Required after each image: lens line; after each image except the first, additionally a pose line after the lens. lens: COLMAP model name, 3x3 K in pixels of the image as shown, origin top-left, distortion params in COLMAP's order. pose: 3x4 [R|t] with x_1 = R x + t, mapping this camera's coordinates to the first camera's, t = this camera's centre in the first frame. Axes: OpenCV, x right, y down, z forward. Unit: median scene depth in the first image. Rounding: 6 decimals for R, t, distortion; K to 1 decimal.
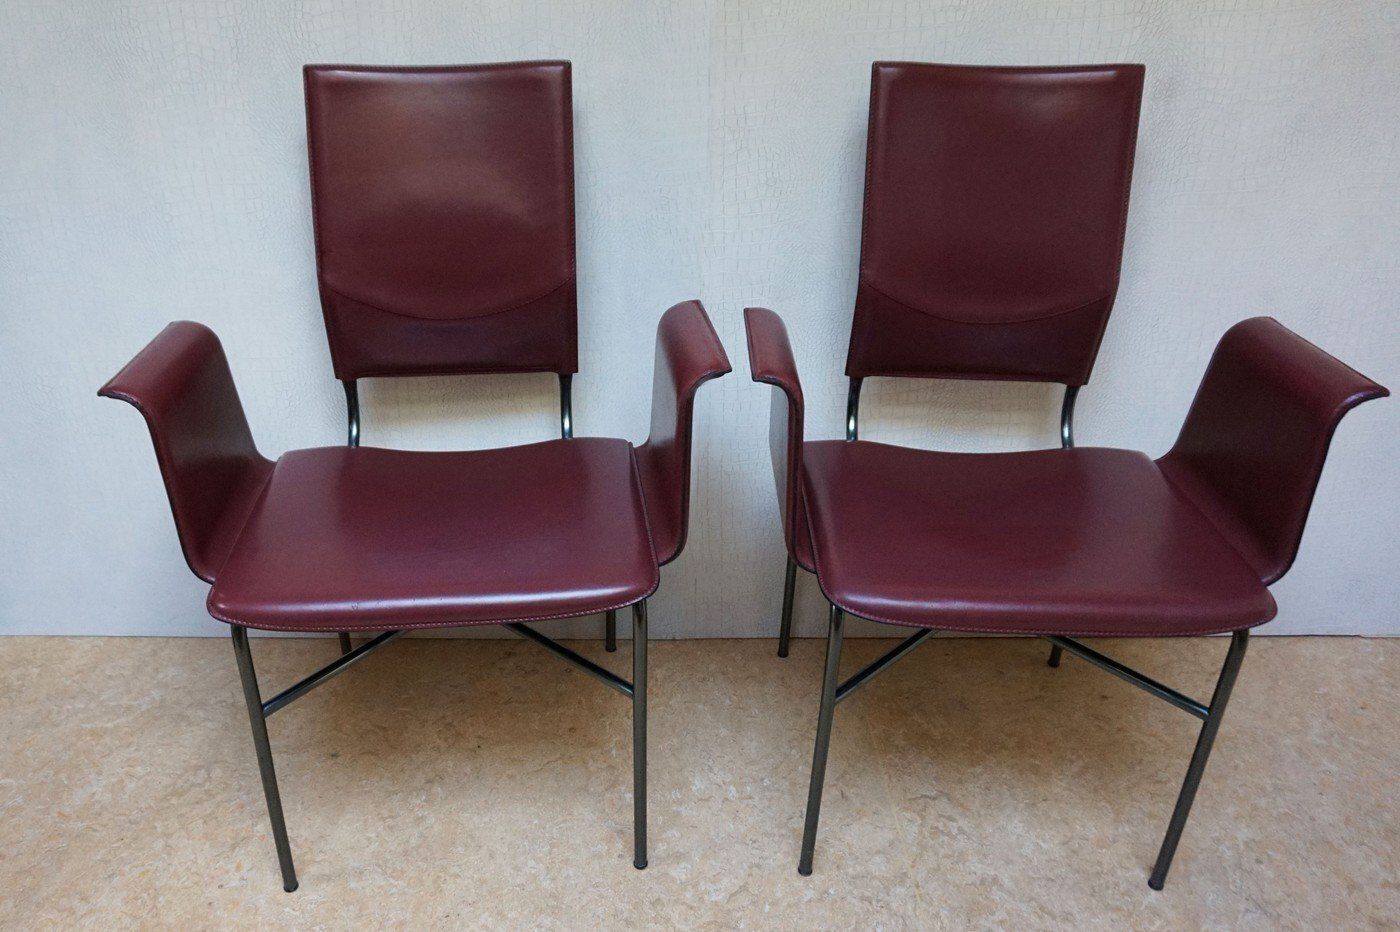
lens RADIAL K [[955.4, 0, 700.0], [0, 955.4, 466.0], [0, 0, 1]] dist [-0.047168, 0.041659]
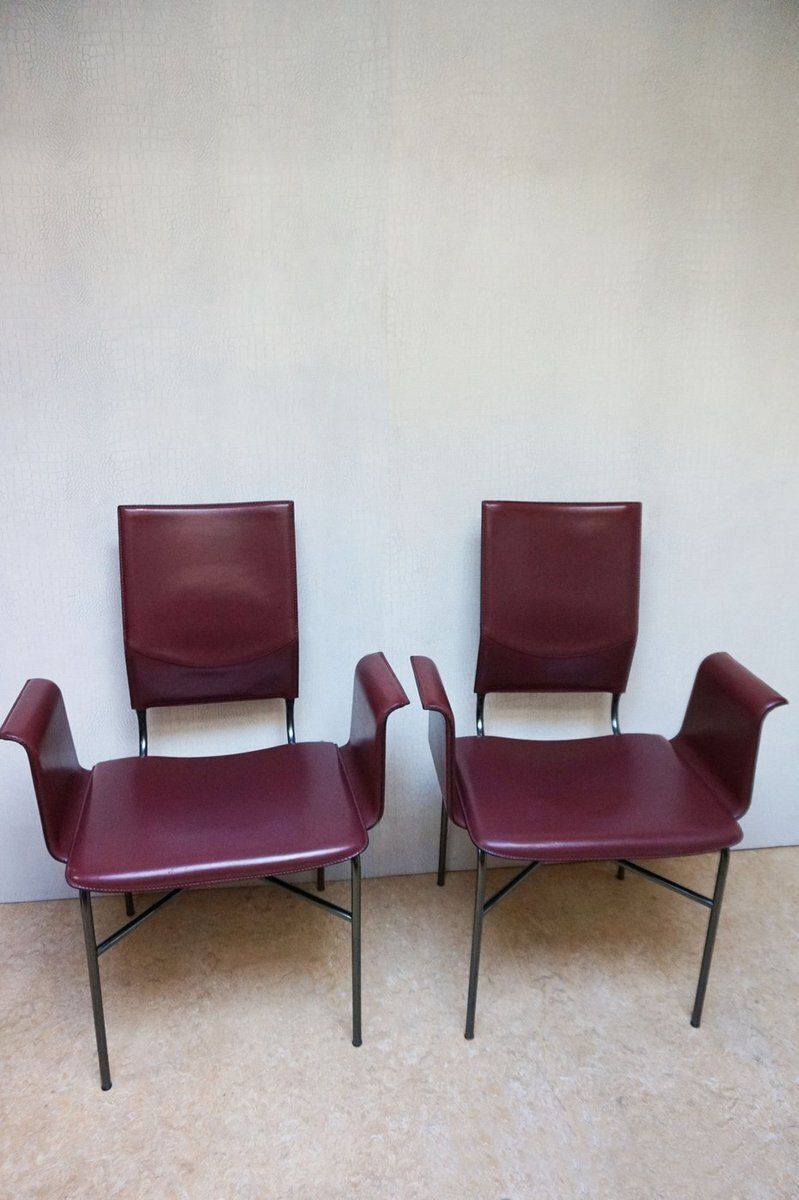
lens RADIAL K [[966.9, 0, 397.4], [0, 966.9, 506.3], [0, 0, 1]] dist [-0.043672, 0.060982]
pose [[0.991645, -0.023716, 0.126798, -0.168241], [0.045861, 0.983553, -0.174701, -0.128931], [-0.120569, 0.179057, 0.976423, -0.589380]]
